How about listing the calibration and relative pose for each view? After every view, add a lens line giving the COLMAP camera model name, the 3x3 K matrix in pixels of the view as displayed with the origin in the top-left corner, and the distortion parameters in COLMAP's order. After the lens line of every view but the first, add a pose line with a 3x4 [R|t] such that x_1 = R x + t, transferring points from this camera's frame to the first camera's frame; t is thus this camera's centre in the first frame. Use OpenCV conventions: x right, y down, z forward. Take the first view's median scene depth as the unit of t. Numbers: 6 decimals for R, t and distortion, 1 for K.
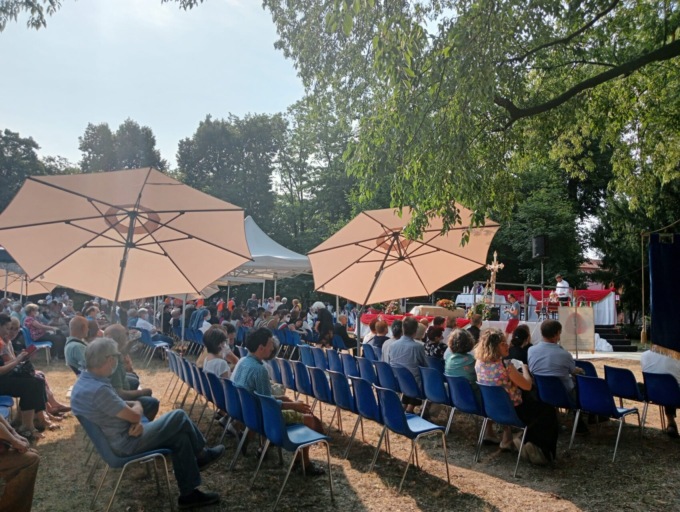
lens RADIAL K [[543.3, 0, 340.0], [0, 543.3, 256.0], [0, 0, 1]] dist [0.001624, -0.007800]
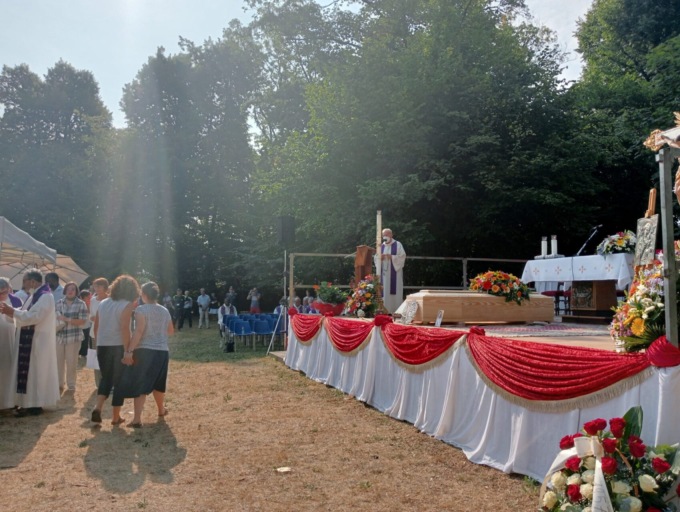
lens RADIAL K [[543.3, 0, 340.0], [0, 543.3, 256.0], [0, 0, 1]] dist [0.001624, -0.007800]
pose [[0.996975, -0.033163, -0.070291, 0.049670], [0.034373, 0.999280, 0.016075, 0.025431], [0.069707, -0.018442, 0.997397, 0.269264]]
